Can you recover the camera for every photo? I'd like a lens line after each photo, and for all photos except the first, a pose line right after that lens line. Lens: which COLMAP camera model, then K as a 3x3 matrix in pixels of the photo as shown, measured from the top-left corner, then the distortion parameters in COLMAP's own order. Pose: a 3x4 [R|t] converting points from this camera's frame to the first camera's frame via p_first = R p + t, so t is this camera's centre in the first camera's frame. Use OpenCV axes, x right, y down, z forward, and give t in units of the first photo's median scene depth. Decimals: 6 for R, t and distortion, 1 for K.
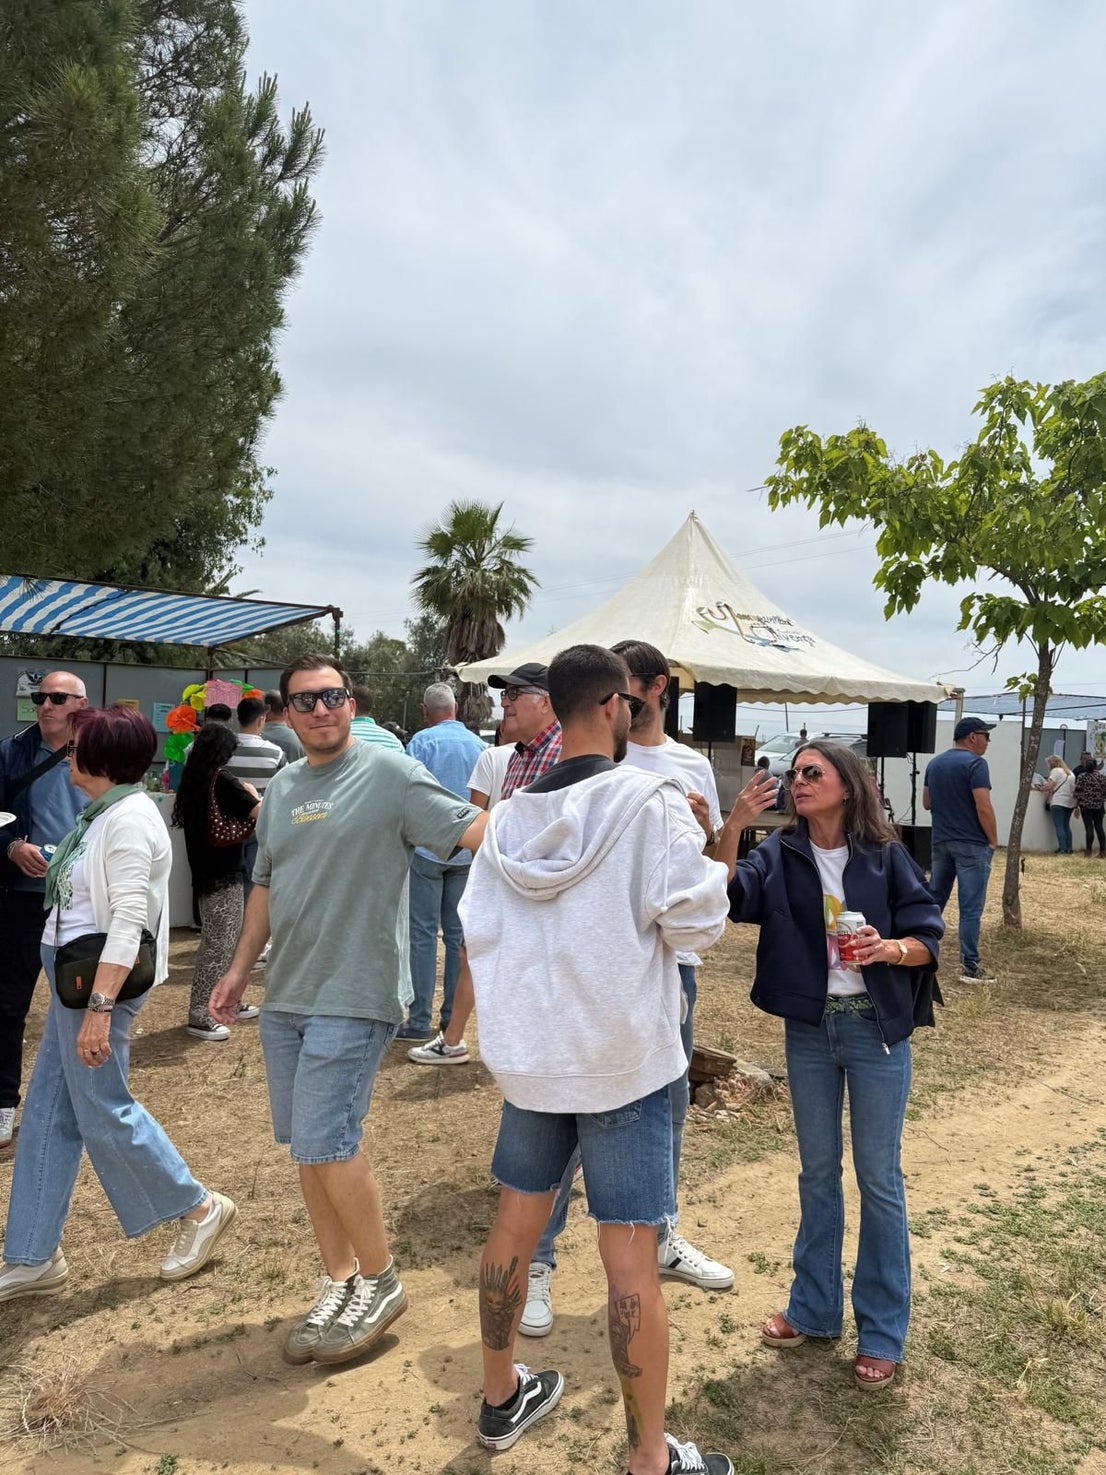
lens RADIAL K [[1025.0, 0, 553.0], [0, 1025.0, 737.5], [0, 0, 1]] dist [0.161061, -0.241355]
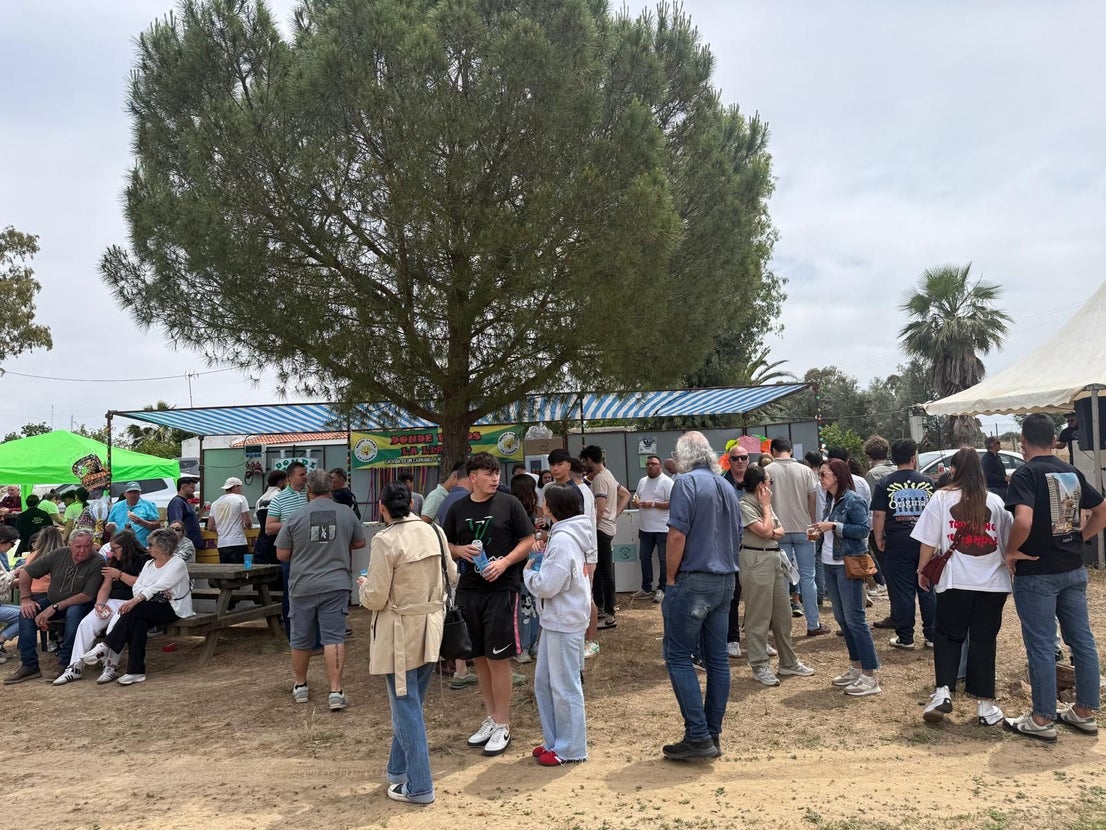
lens RADIAL K [[844.2, 0, 553.0], [0, 844.2, 415.0], [0, 0, 1]] dist [-0.003044, -0.000888]
pose [[0.834648, -0.102802, -0.541105, 0.062925], [0.073406, 0.994425, -0.075697, -0.005246], [0.545871, 0.023460, 0.837541, -0.116205]]
